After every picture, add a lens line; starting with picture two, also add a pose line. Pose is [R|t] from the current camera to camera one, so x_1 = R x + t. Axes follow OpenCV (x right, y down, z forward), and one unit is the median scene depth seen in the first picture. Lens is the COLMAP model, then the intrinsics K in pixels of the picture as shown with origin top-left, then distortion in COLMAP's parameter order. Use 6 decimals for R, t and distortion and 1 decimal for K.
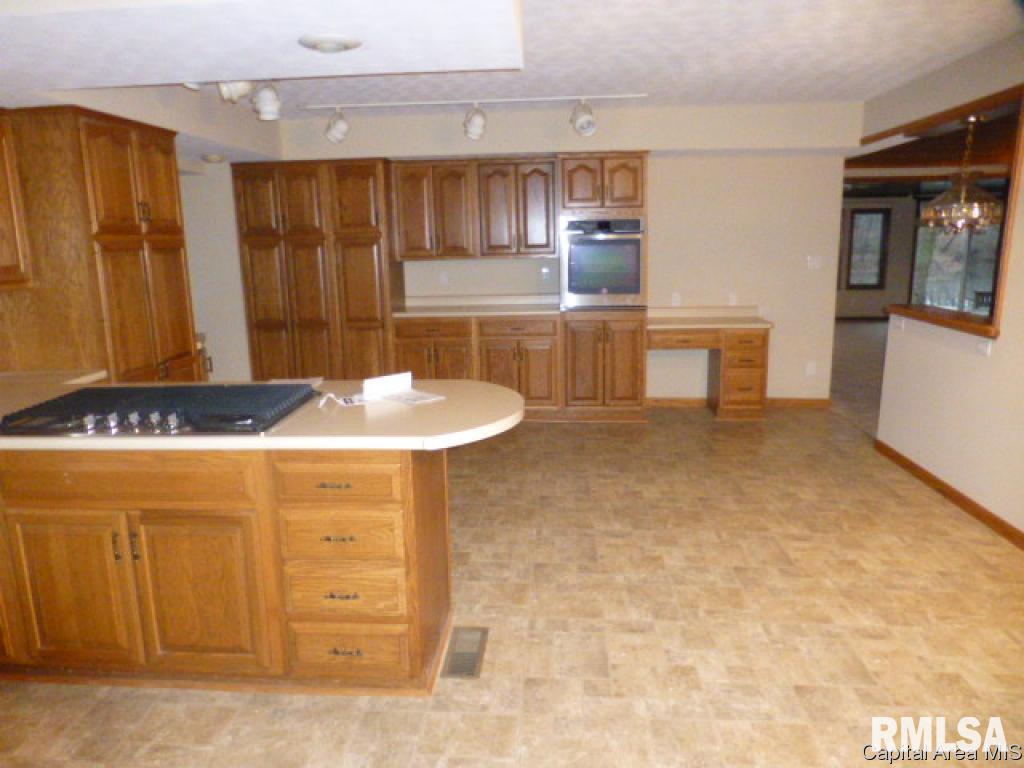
lens RADIAL K [[738.0, 0, 505.2], [0, 738.0, 387.4], [0, 0, 1]] dist [-0.057002, 0.050338]
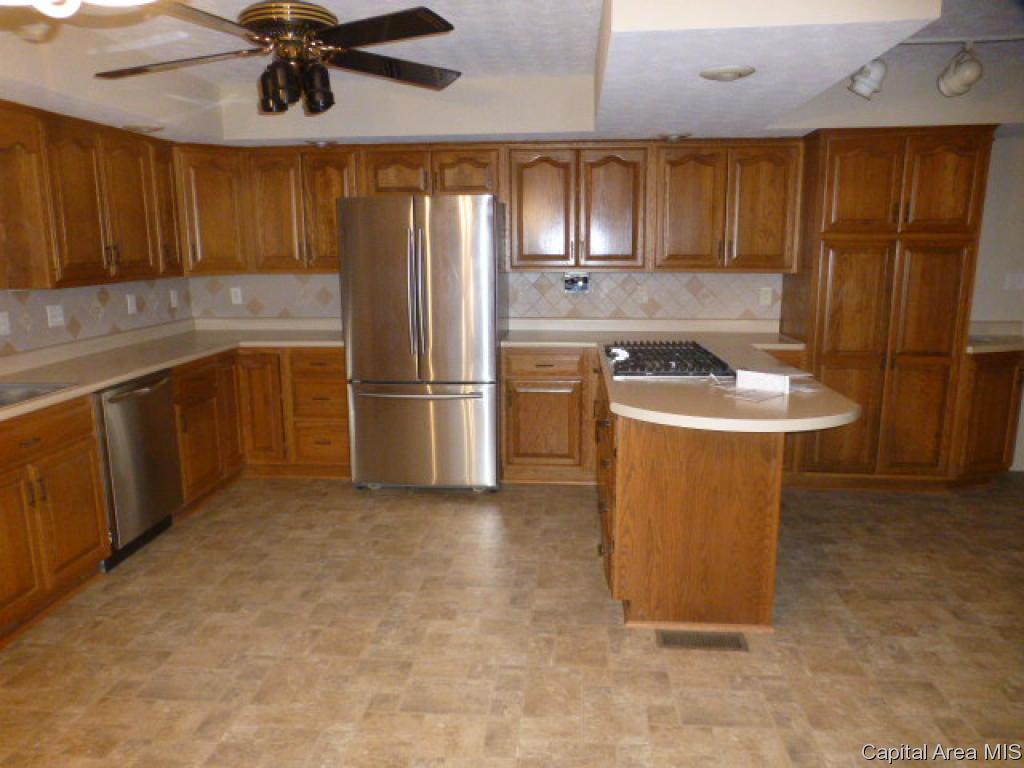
lens RADIAL K [[738.0, 0, 505.2], [0, 738.0, 387.4], [0, 0, 1]] dist [-0.057002, 0.050338]
pose [[-0.026355, 0.190152, -0.981401, 0.846061], [-0.206427, 0.959547, 0.191461, -0.113612], [0.978107, 0.207633, 0.013964, 0.612169]]
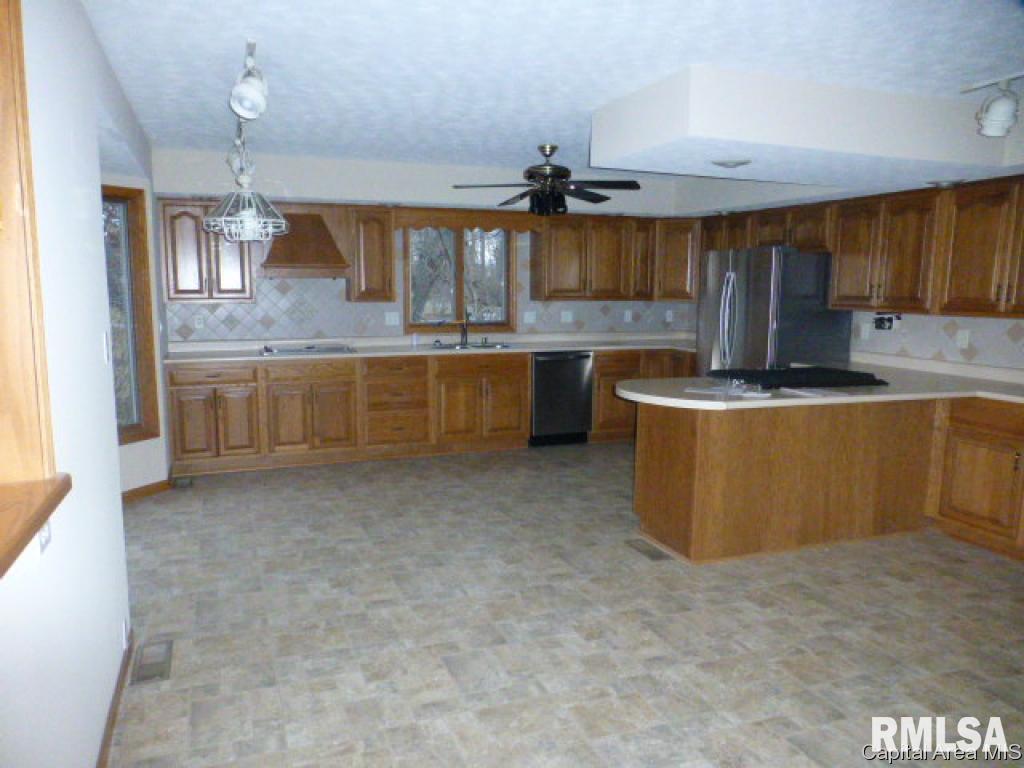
lens RADIAL K [[738.0, 0, 505.2], [0, 738.0, 387.4], [0, 0, 1]] dist [-0.057002, 0.050338]
pose [[-0.903962, 0.052544, -0.424372, 0.800470], [-0.101036, 0.938076, 0.331368, -0.409507], [0.415504, 0.342421, -0.842677, 1.944387]]
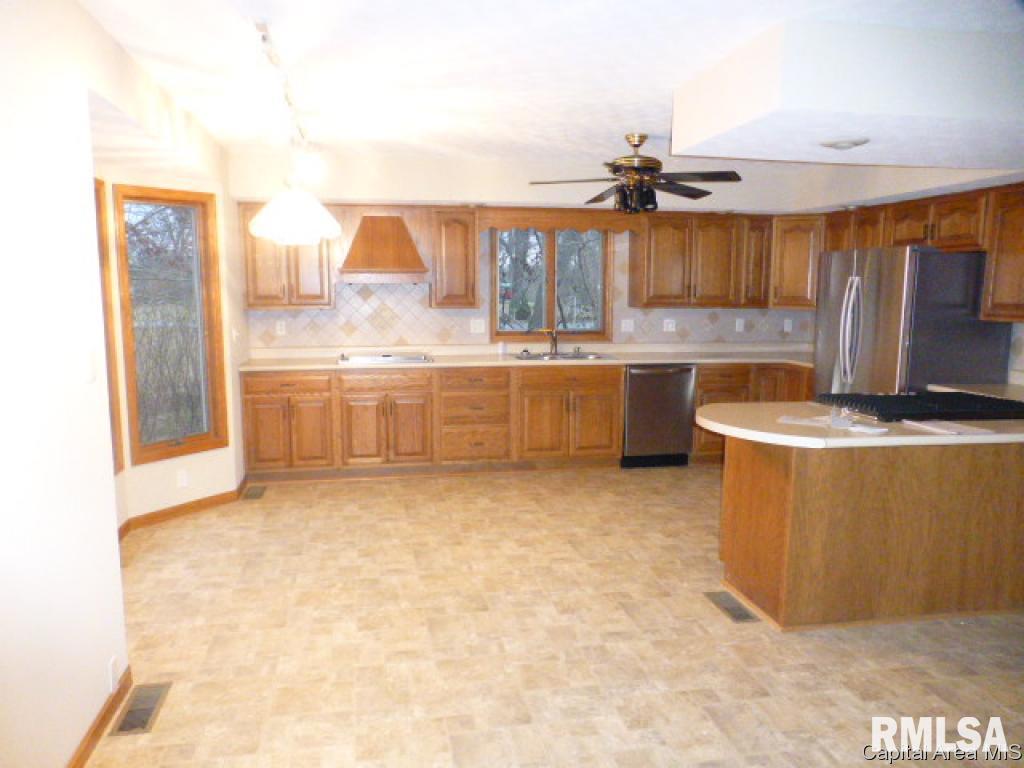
lens RADIAL K [[738.0, 0, 505.2], [0, 738.0, 387.4], [0, 0, 1]] dist [-0.057002, 0.050338]
pose [[-0.965610, 0.030687, -0.258178, 0.614754], [-0.061961, 0.937239, 0.343138, -0.394178], [0.252504, 0.347335, -0.903106, 1.828604]]
